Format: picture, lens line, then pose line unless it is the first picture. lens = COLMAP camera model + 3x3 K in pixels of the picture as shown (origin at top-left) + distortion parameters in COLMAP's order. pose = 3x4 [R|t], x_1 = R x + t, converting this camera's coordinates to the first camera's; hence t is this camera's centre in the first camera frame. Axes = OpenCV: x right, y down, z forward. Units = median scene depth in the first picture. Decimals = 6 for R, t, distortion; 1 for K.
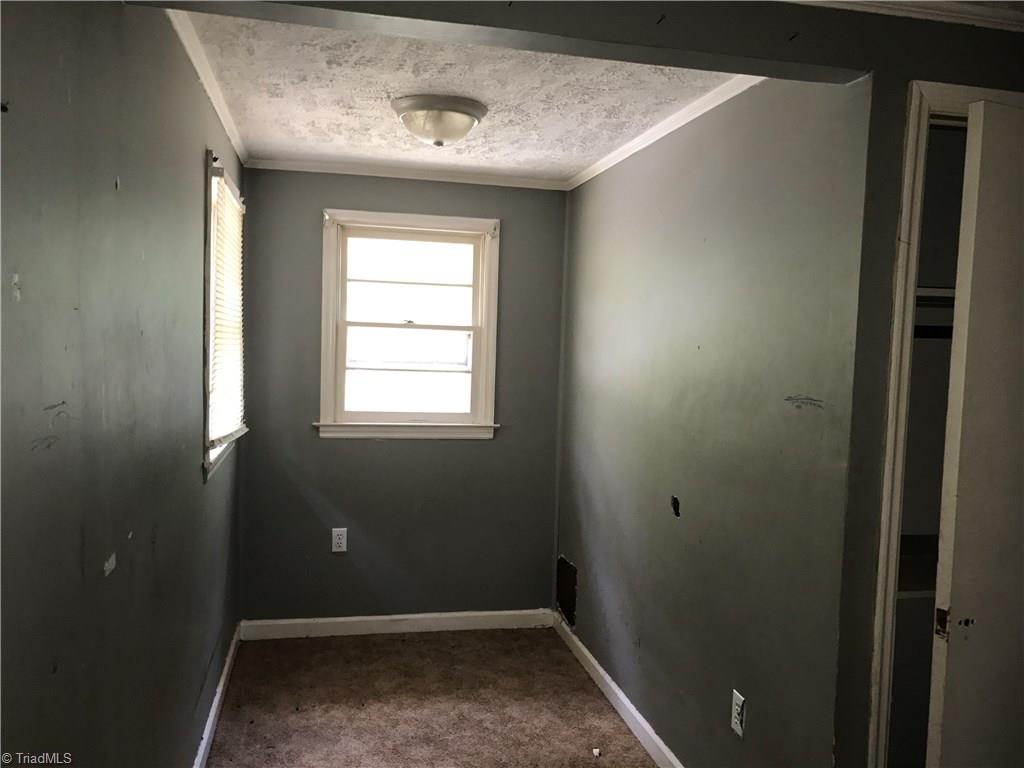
lens RADIAL K [[841.1, 0, 510.4], [0, 841.1, 389.4], [0, 0, 1]] dist [-0.006906, -0.002479]
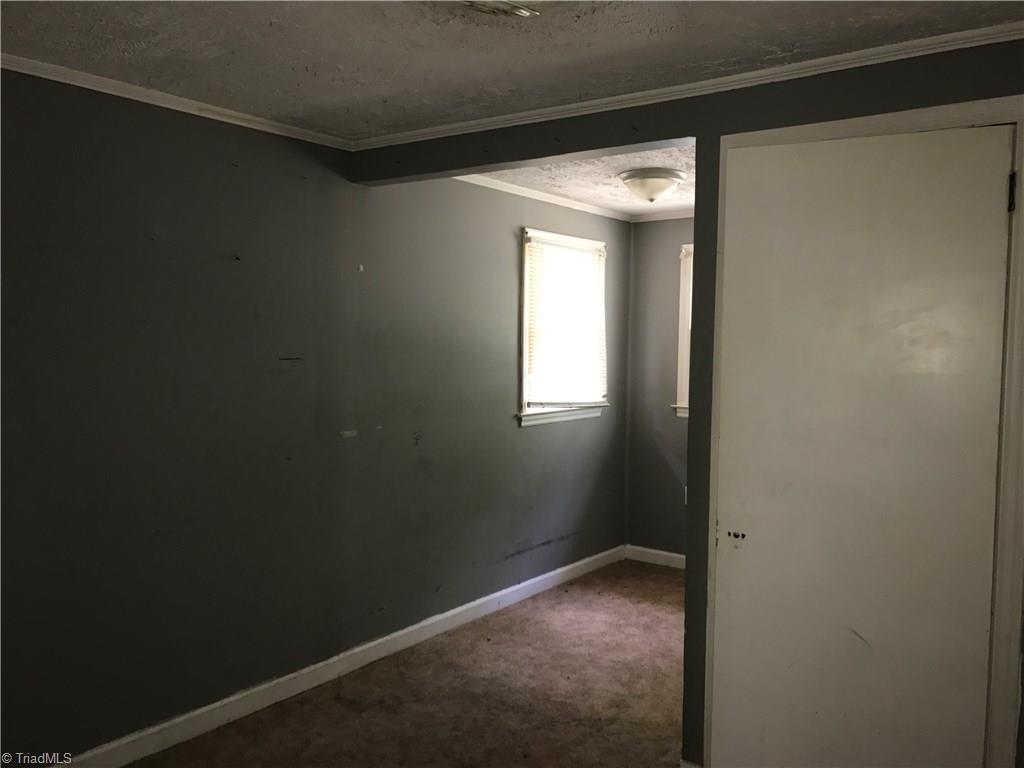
lens RADIAL K [[827.1, 0, 514.8], [0, 827.1, 383.6], [0, 0, 1]] dist [-0.001290, -0.125248]
pose [[0.655767, 0.018983, -0.754725, 0.731770], [-0.043137, 0.998993, -0.012354, 0.040068], [0.753730, 0.040658, 0.655925, -0.069765]]
